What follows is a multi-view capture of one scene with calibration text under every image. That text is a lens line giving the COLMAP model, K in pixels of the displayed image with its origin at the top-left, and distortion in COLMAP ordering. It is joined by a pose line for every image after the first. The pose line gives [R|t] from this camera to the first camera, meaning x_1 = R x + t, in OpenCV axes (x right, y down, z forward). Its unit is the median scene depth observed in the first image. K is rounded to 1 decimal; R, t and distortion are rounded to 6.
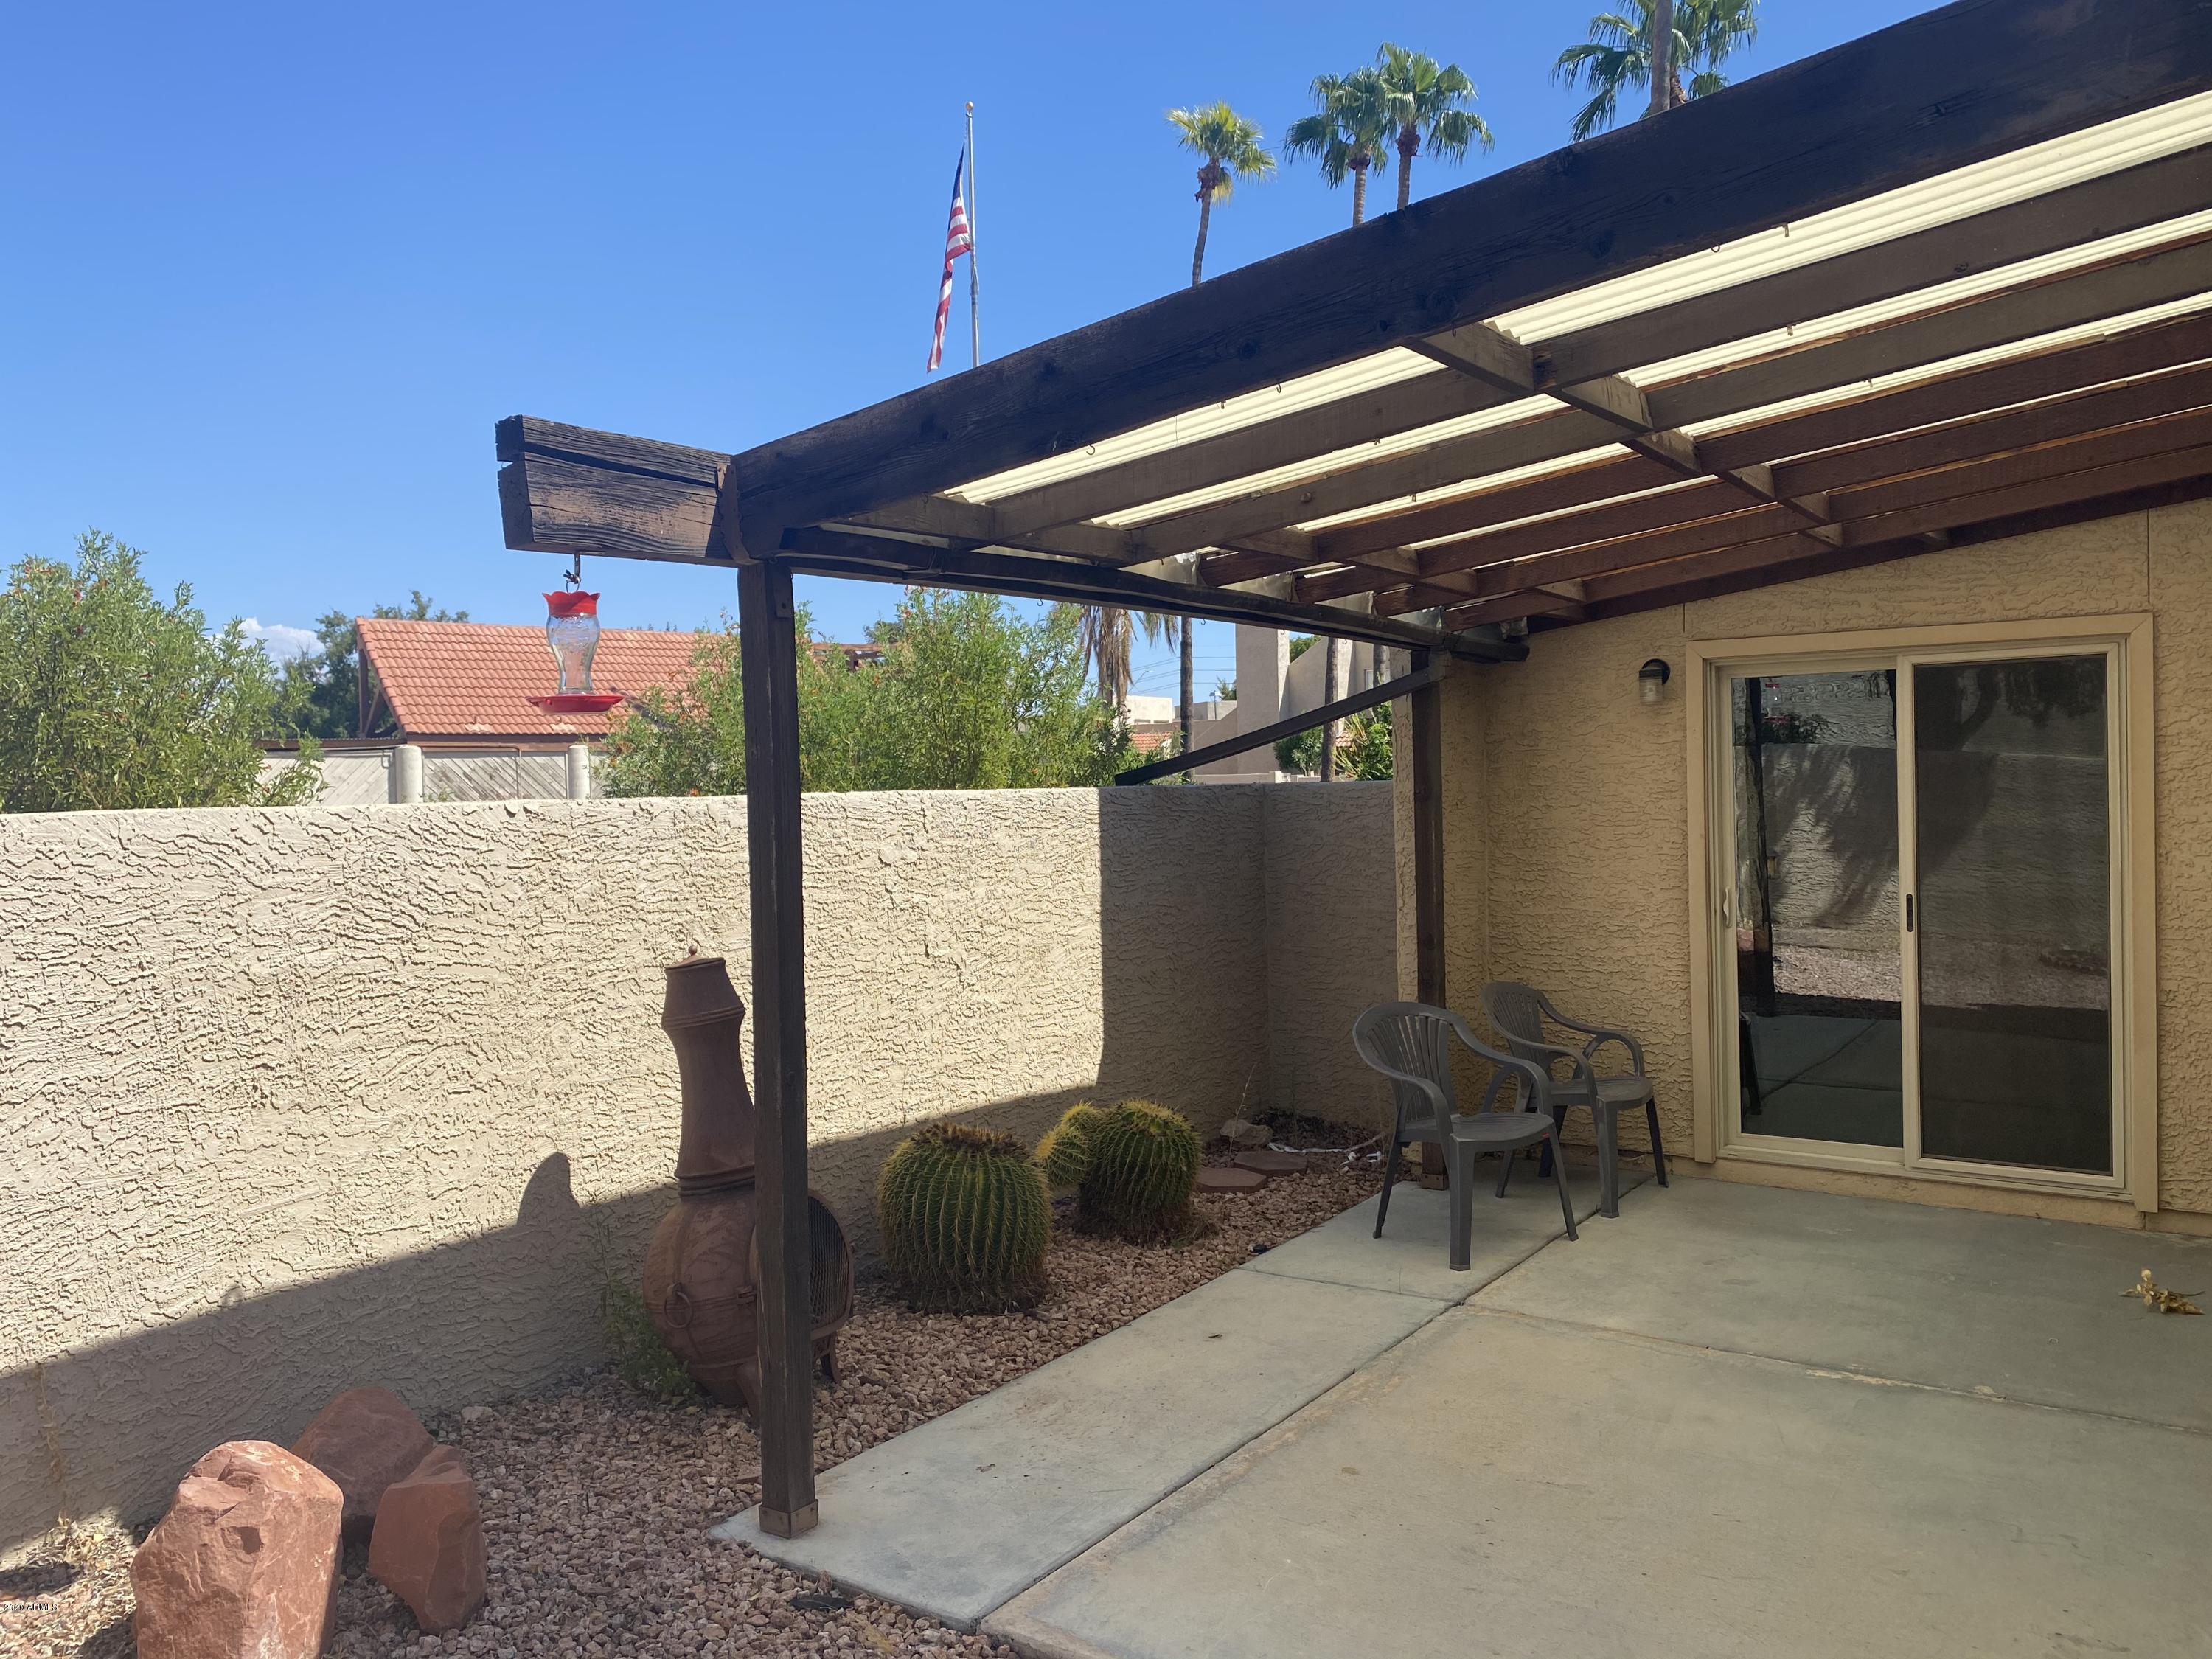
lens RADIAL K [[1669.1, 0, 1106.0], [0, 1669.1, 829.5], [0, 0, 1]] dist [-0.014344, -0.005314]
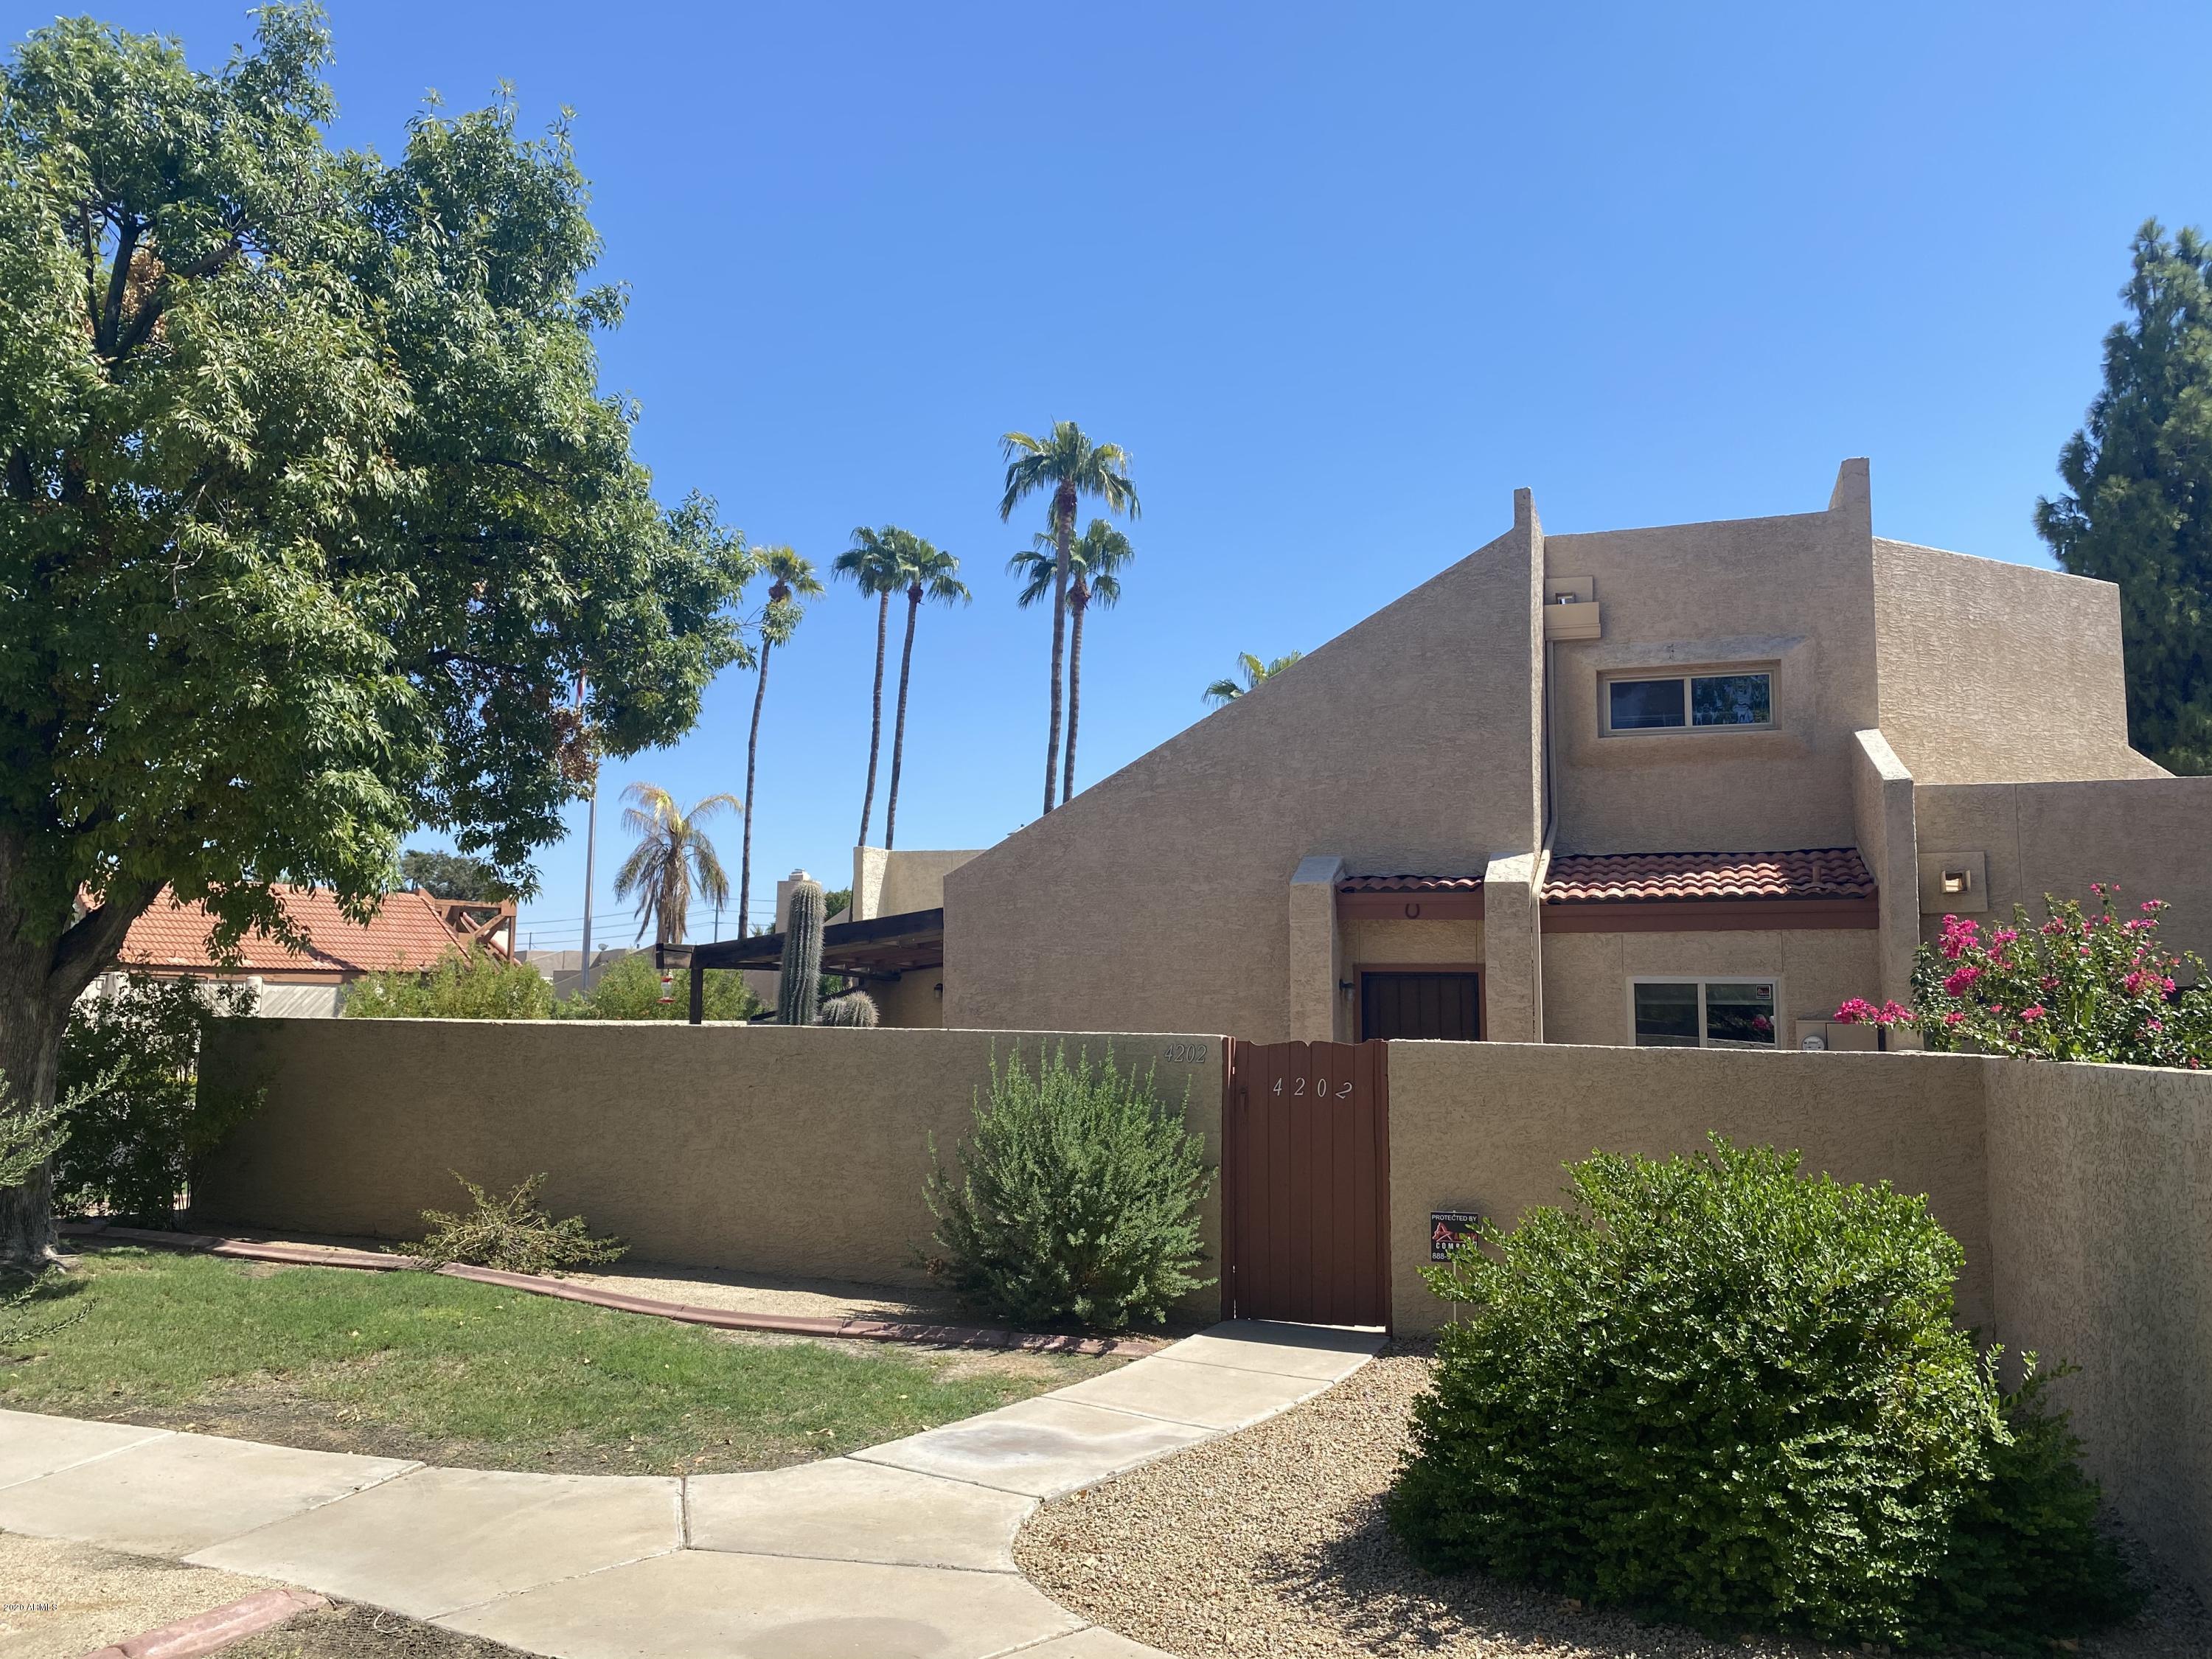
lens RADIAL K [[1694.3, 0, 1116.8], [0, 1694.3, 842.9], [0, 0, 1]] dist [0.087076, -0.120662]
pose [[0.959186, 0.061164, 0.276083, -0.338666], [-0.023719, 0.990289, -0.136983, 0.087620], [-0.281781, 0.124844, 0.951322, -3.081059]]
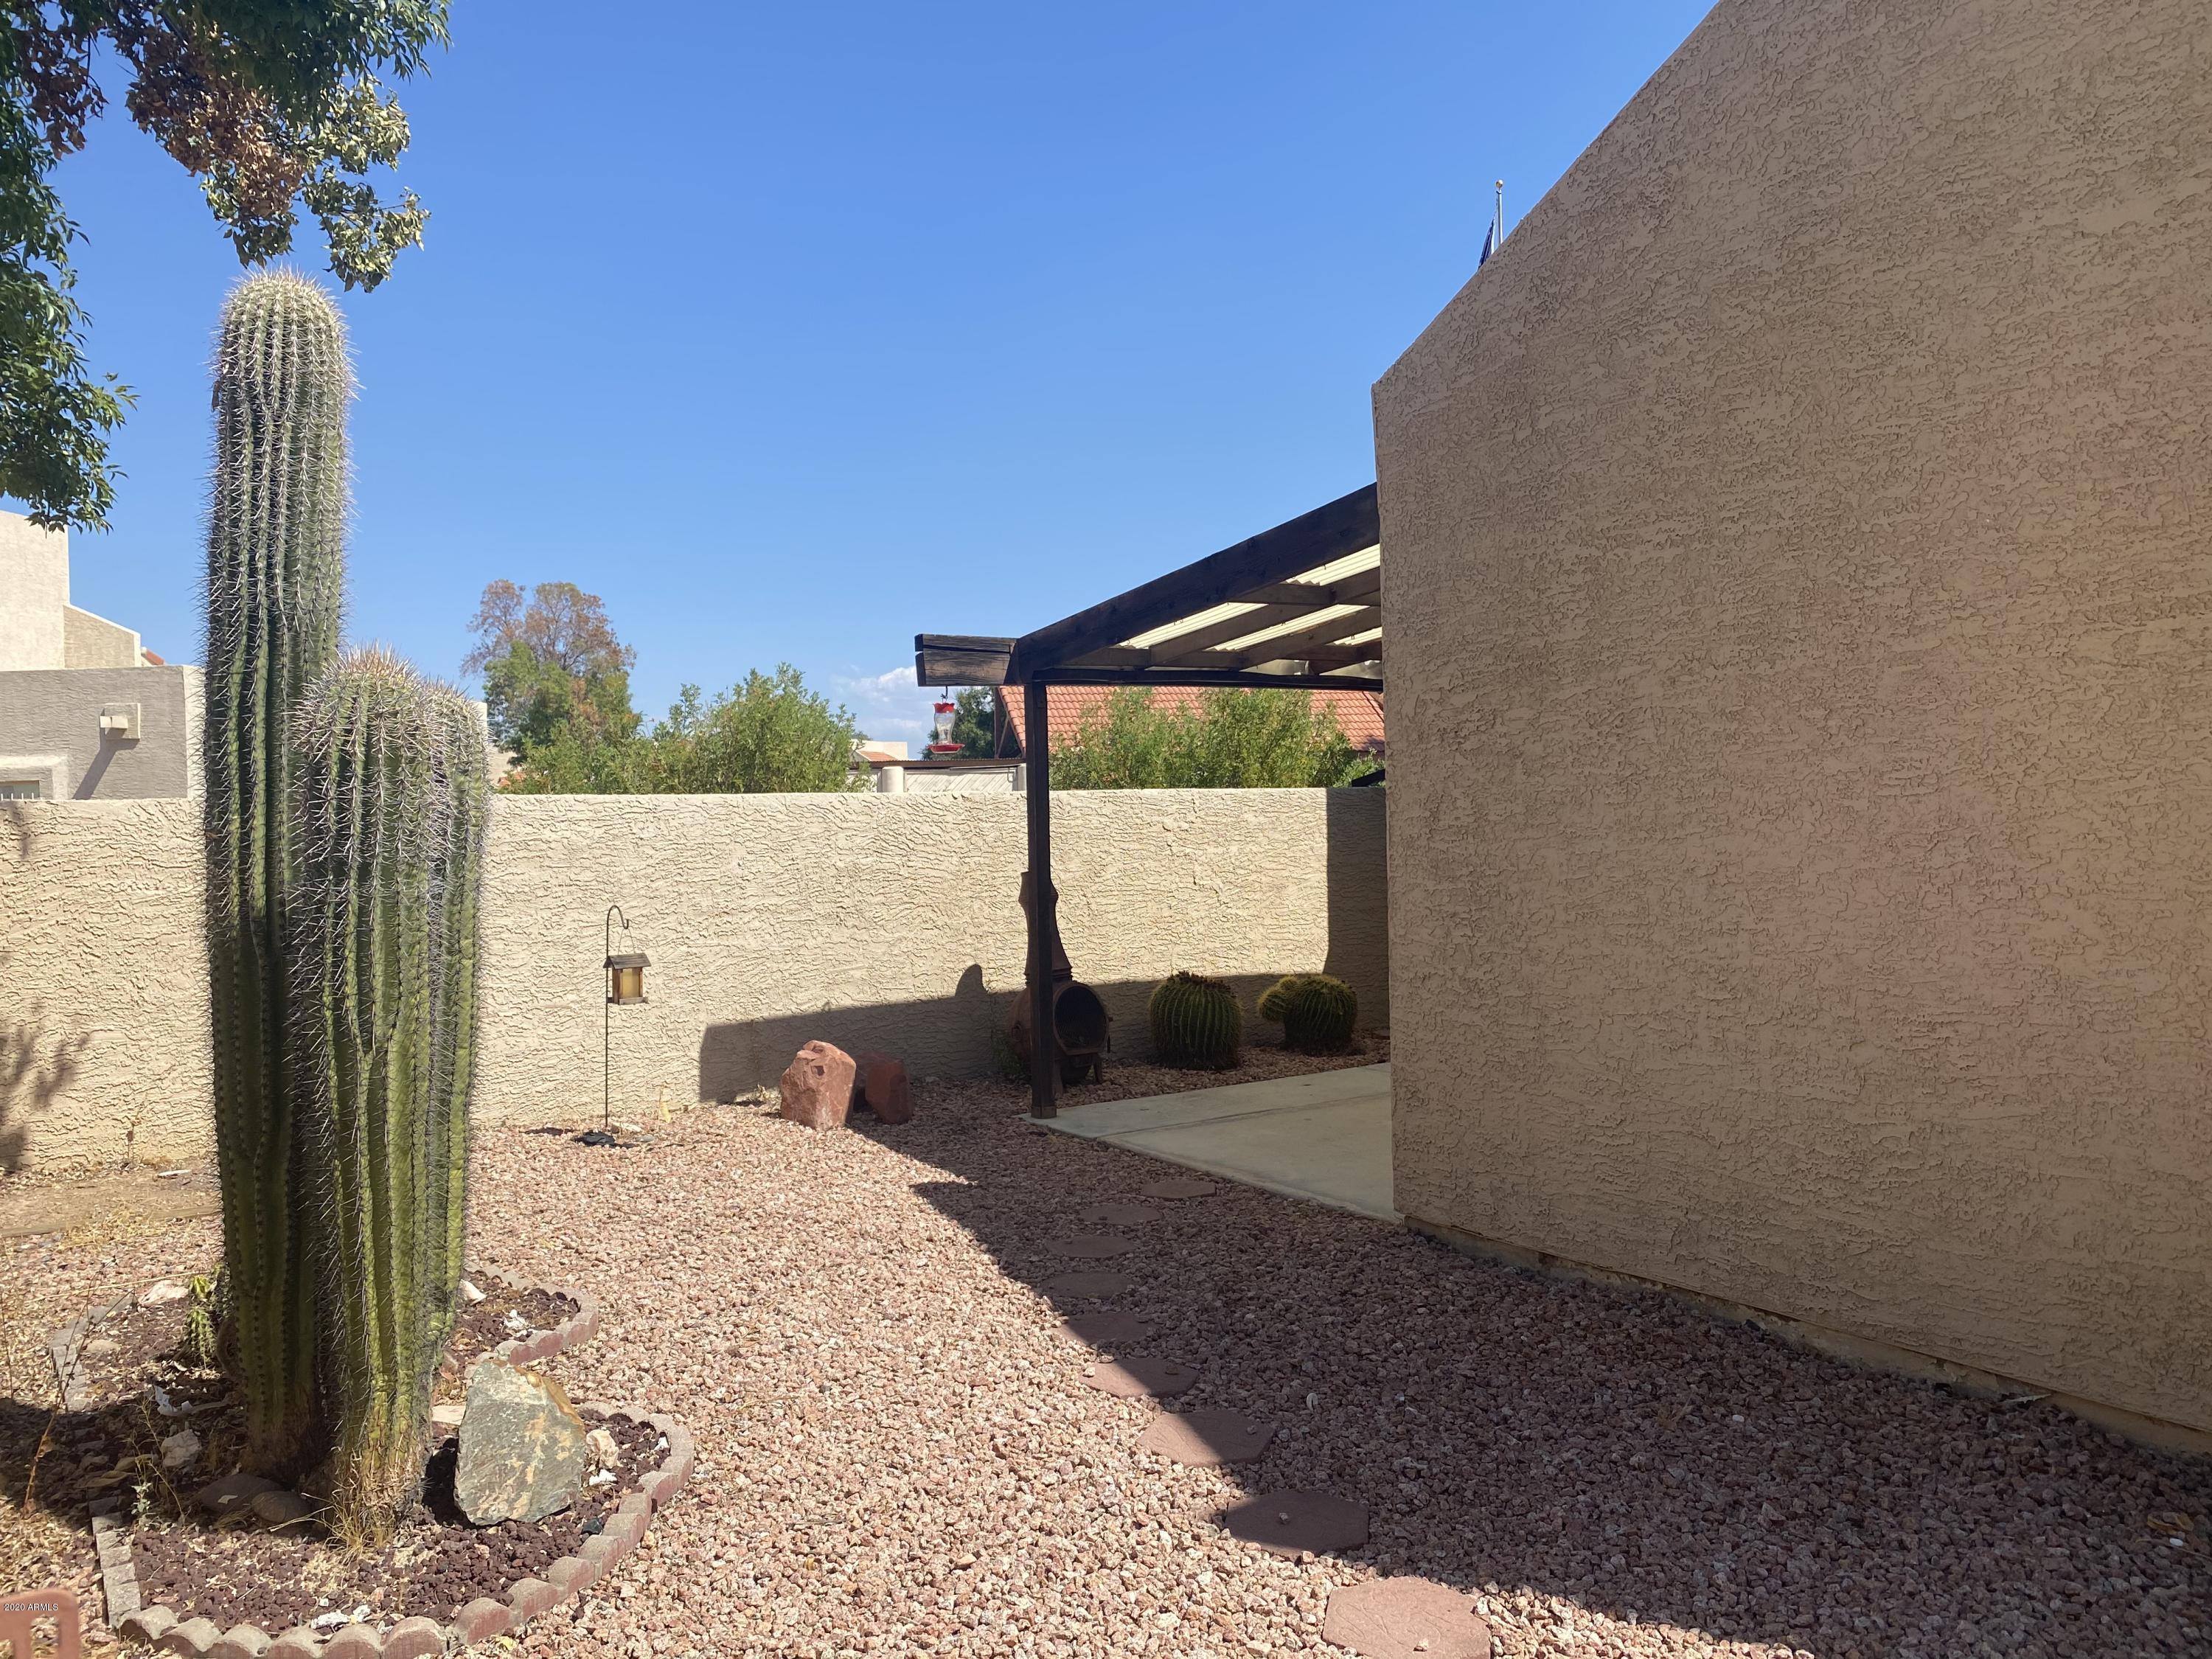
lens RADIAL K [[1694.3, 0, 1116.8], [0, 1694.3, 842.9], [0, 0, 1]] dist [0.087076, -0.120662]
pose [[0.931873, 0.010467, -0.362632, 0.604038], [-0.011478, 0.999934, -0.000634, 0.046235], [0.362602, 0.004753, 0.931932, -0.905699]]
